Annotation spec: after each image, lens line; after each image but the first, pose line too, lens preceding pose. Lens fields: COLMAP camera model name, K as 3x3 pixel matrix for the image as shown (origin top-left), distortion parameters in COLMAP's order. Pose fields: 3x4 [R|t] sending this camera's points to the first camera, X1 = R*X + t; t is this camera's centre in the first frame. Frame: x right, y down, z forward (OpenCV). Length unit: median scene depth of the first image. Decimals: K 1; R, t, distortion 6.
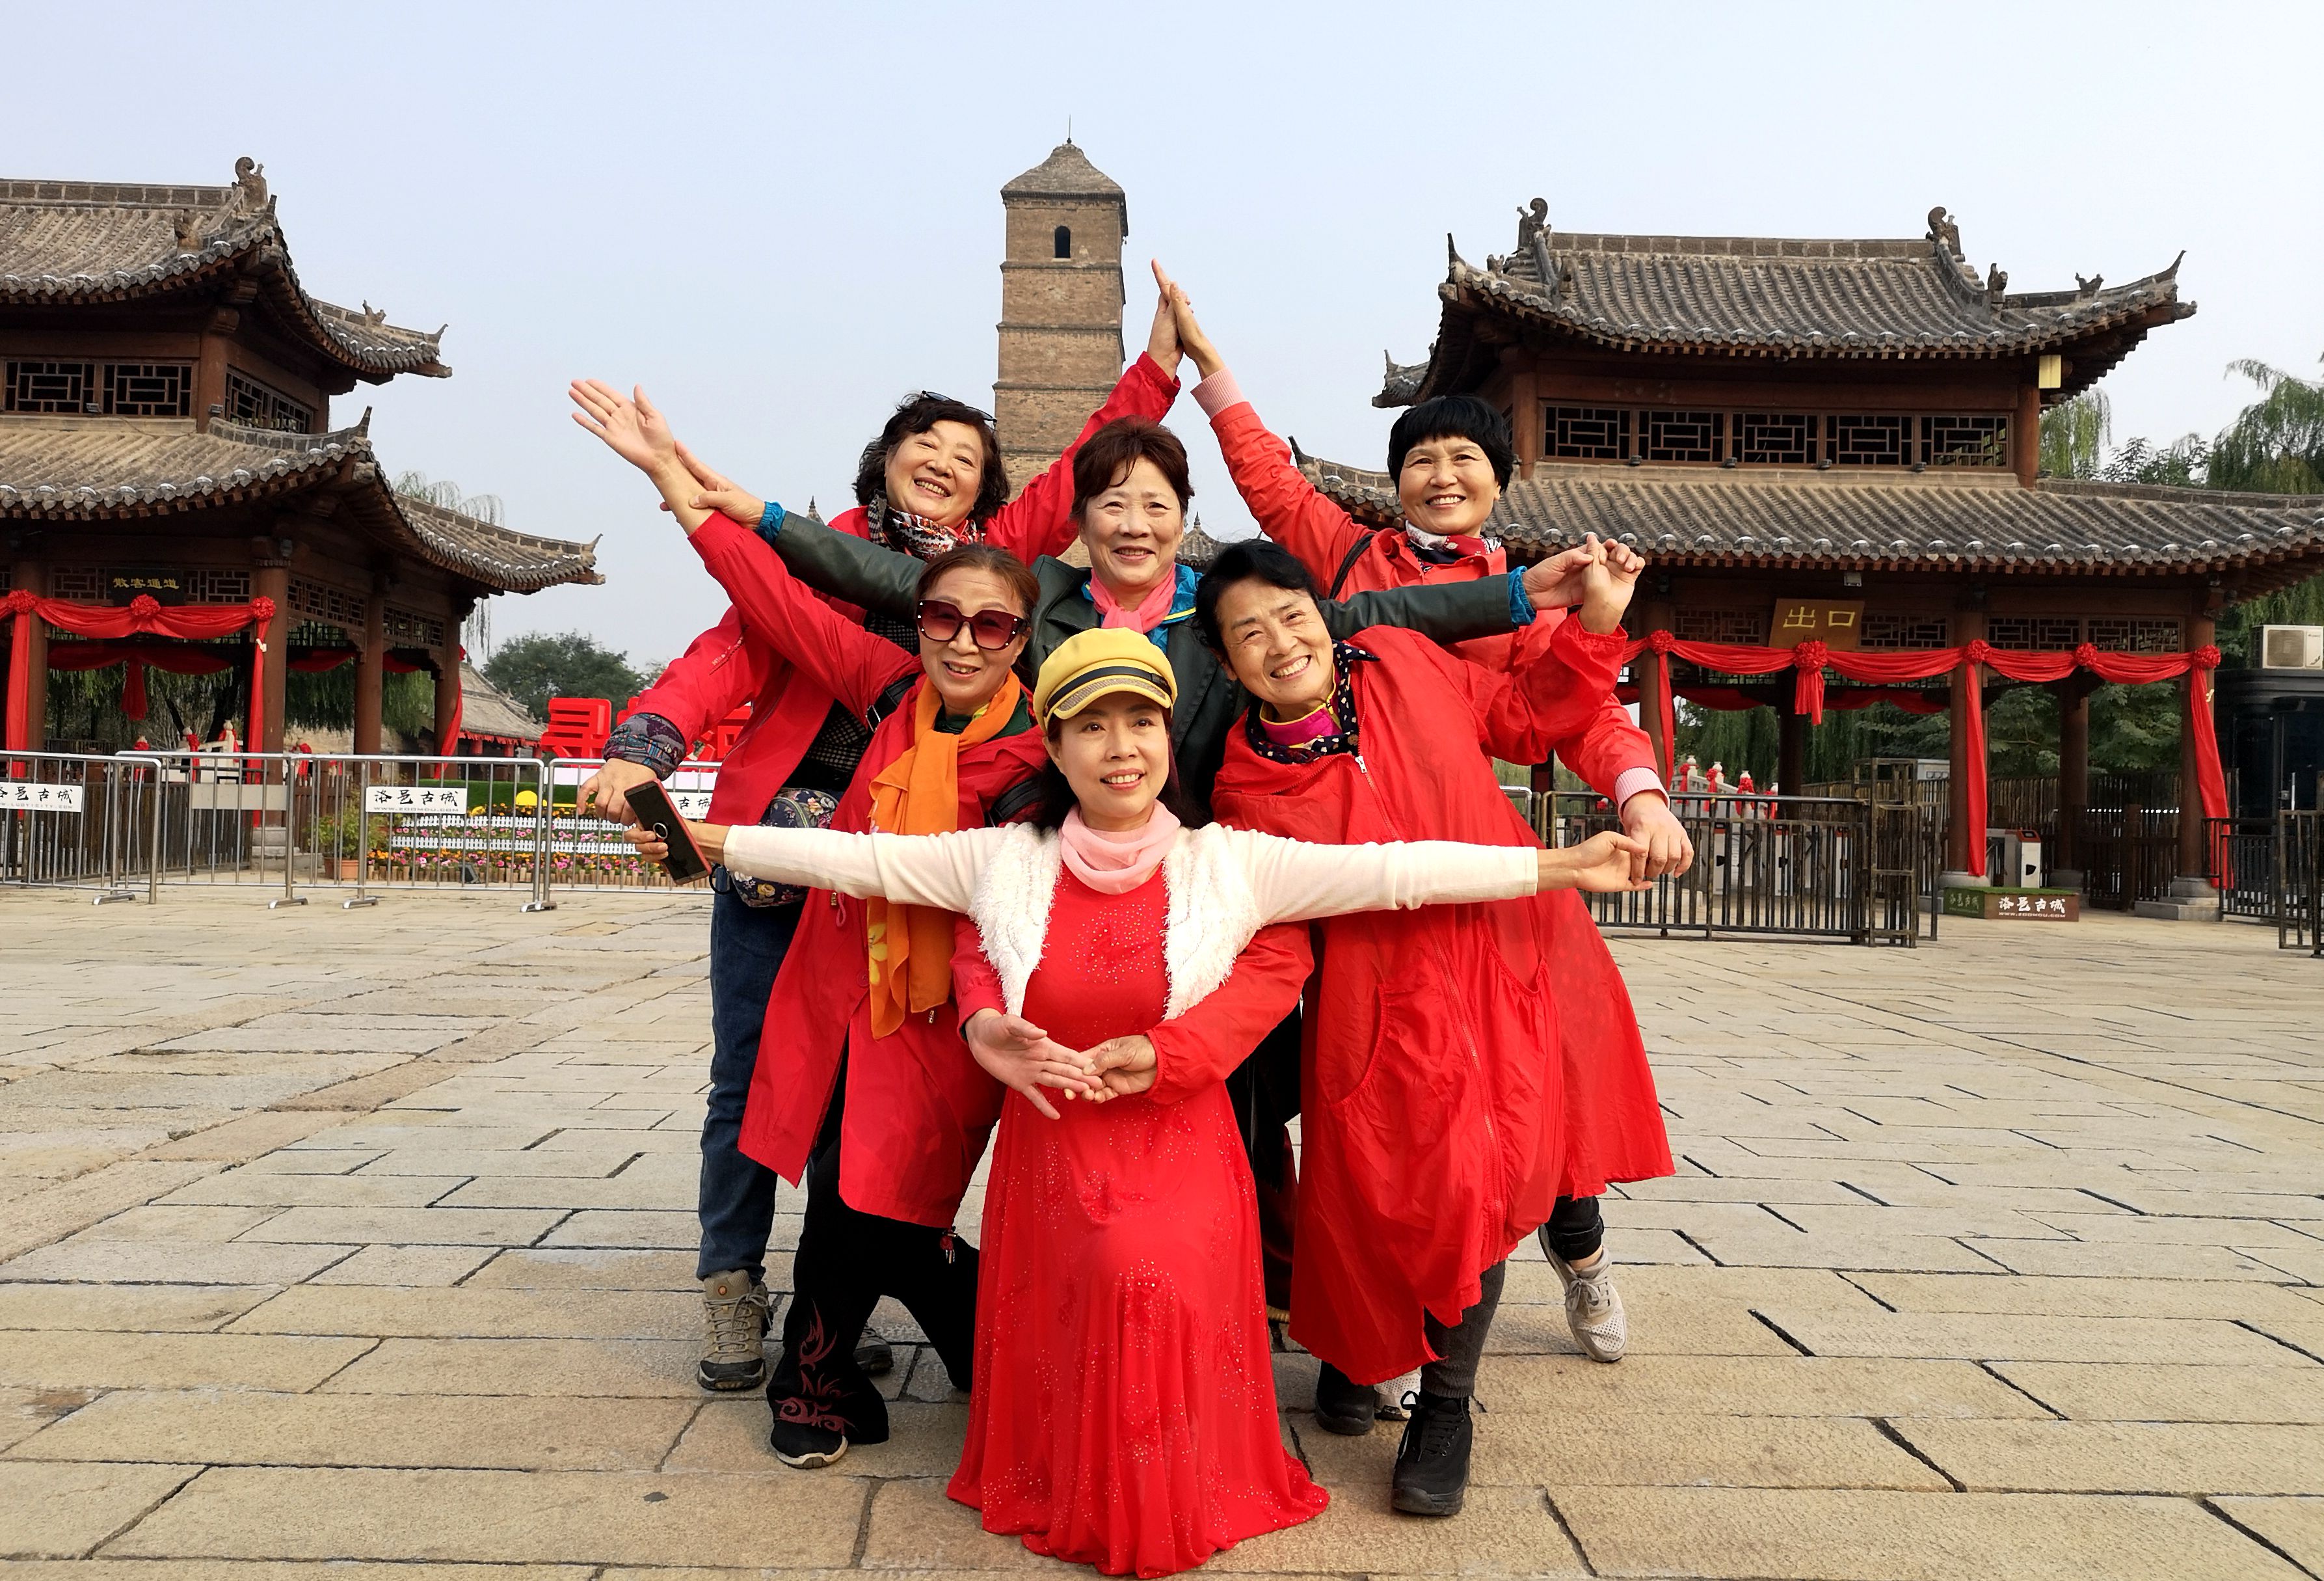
lens RADIAL K [[1831.7, 0, 1170.6], [0, 1831.7, 799.7], [0, 0, 1]] dist [0.020475, 0.007930]
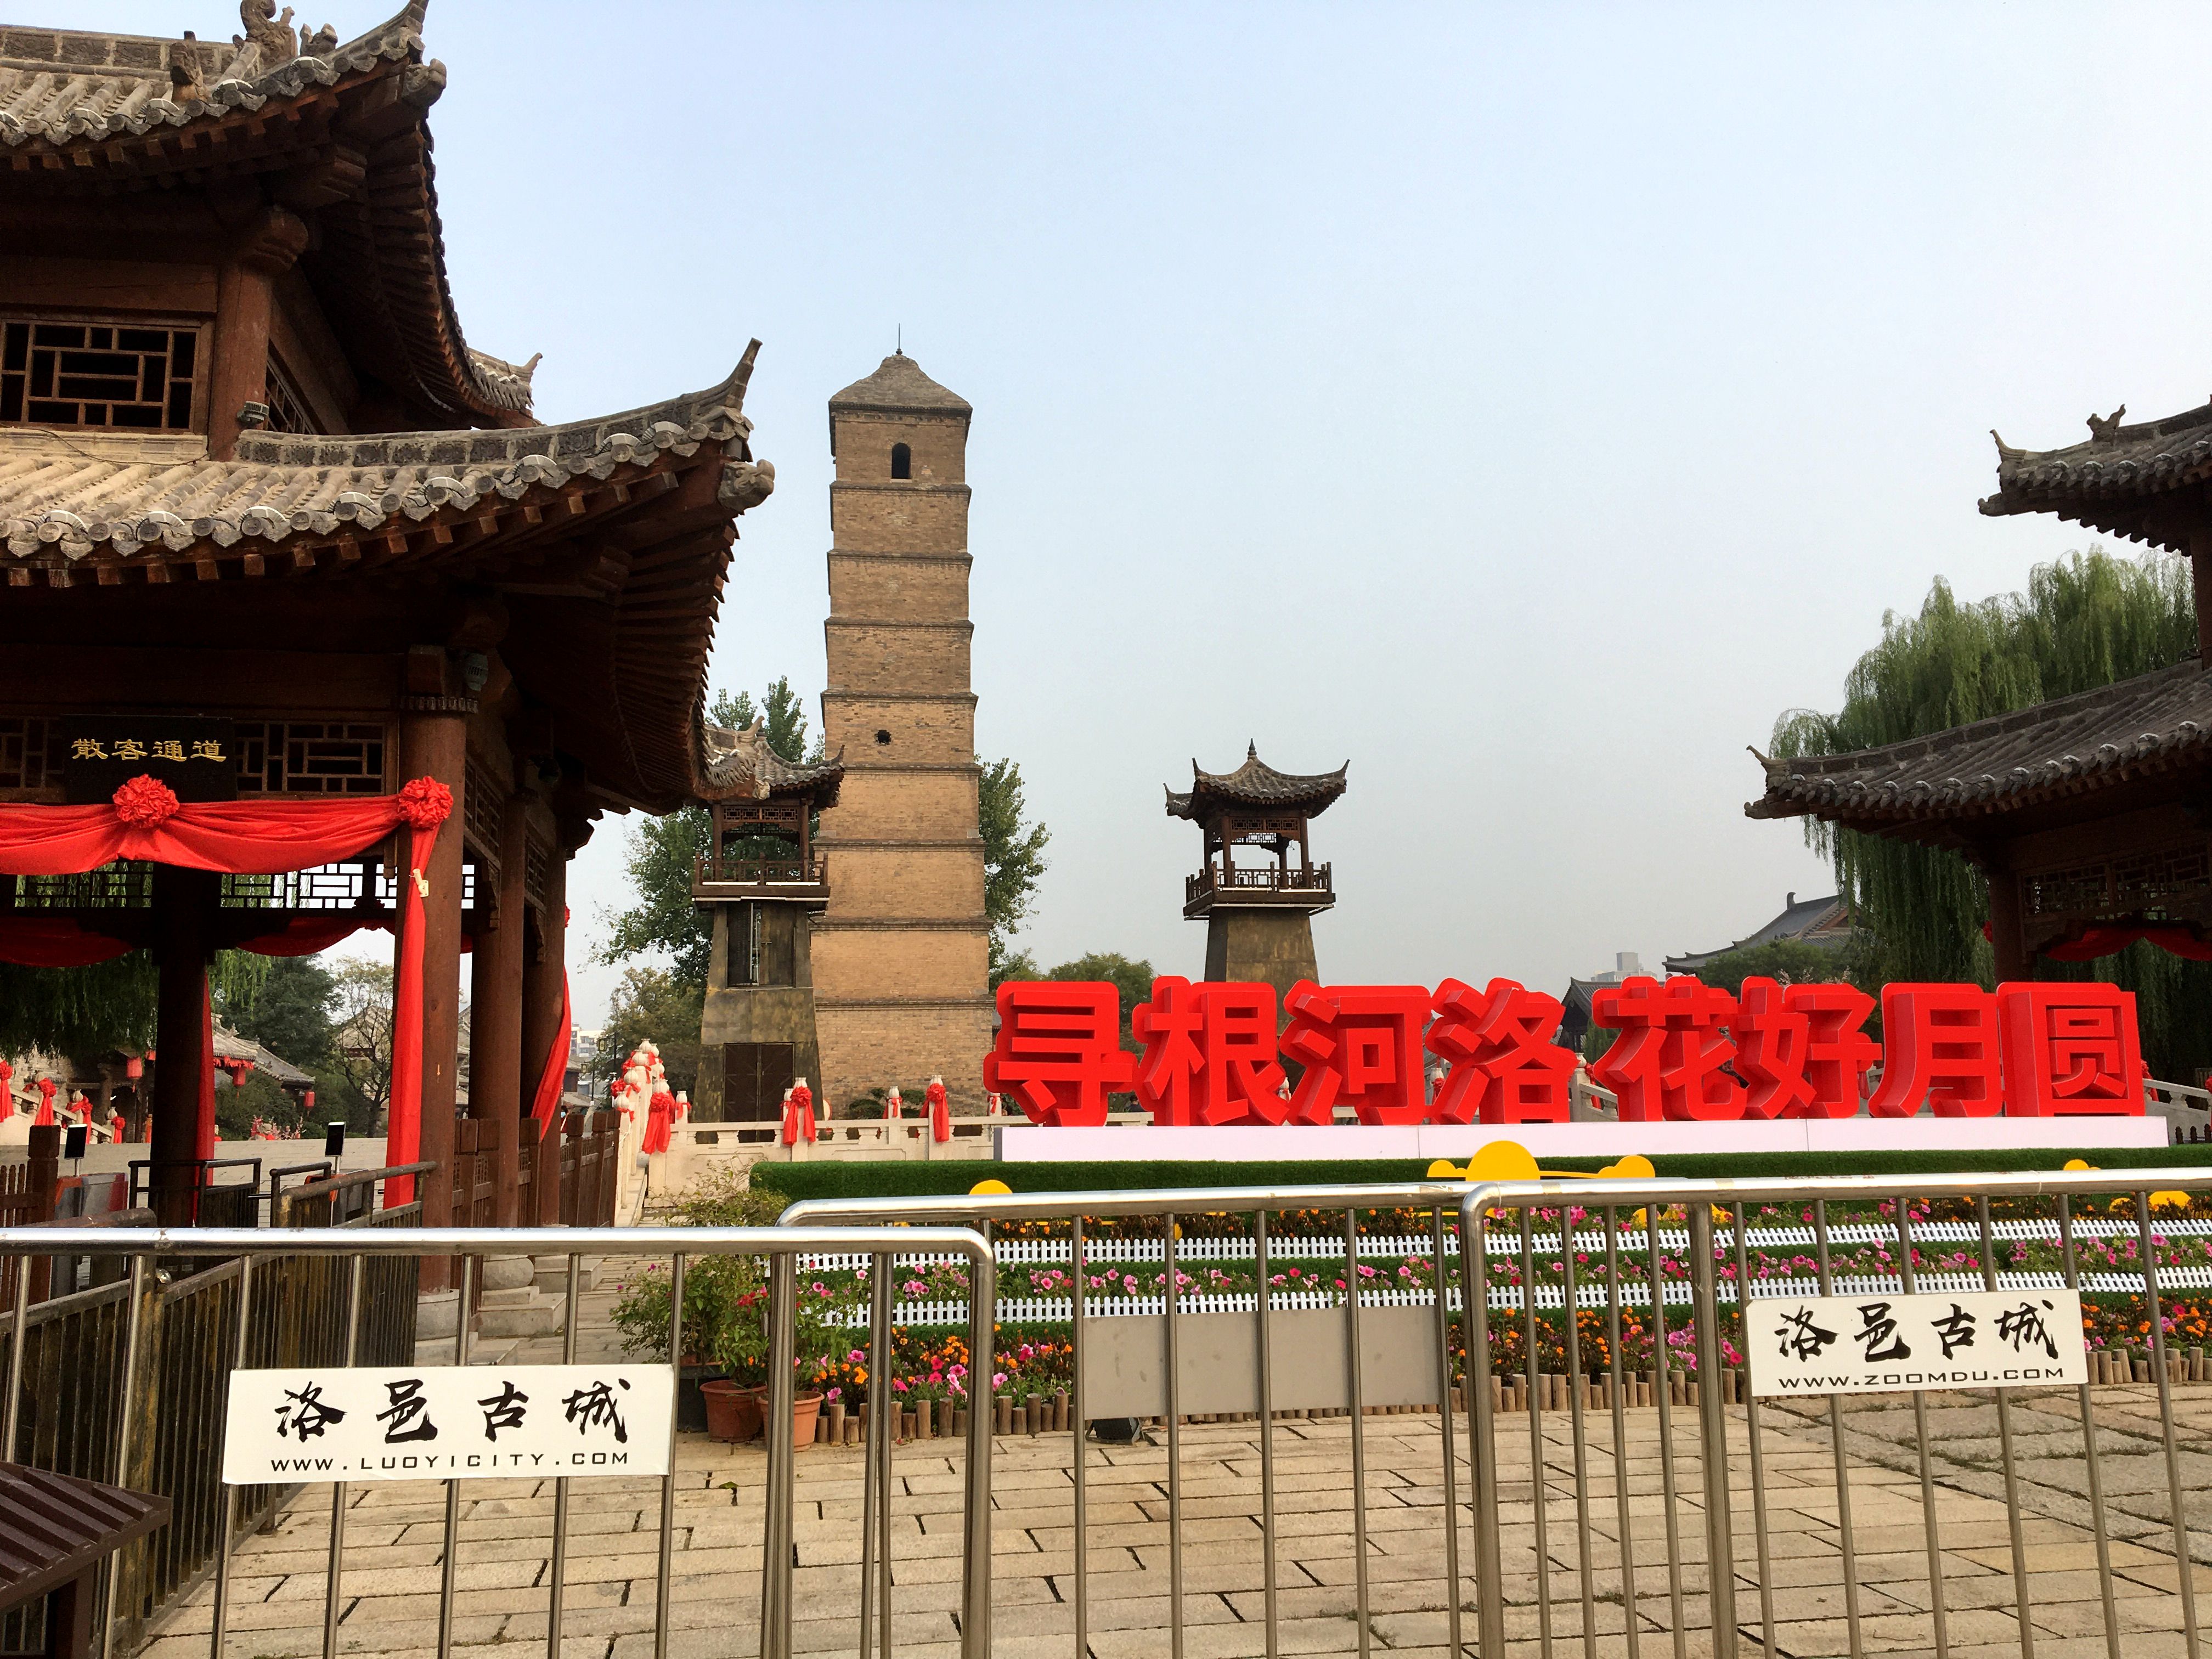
lens RADIAL K [[1872.0, 0, 1122.3], [0, 1872.0, 860.1], [0, 0, 1]] dist [0.050849, -0.048240]
pose [[0.986559, -0.016904, 0.162528, -0.346517], [0.036411, 0.992369, -0.117807, -0.024954], [-0.159297, 0.122142, 0.979646, 0.451482]]
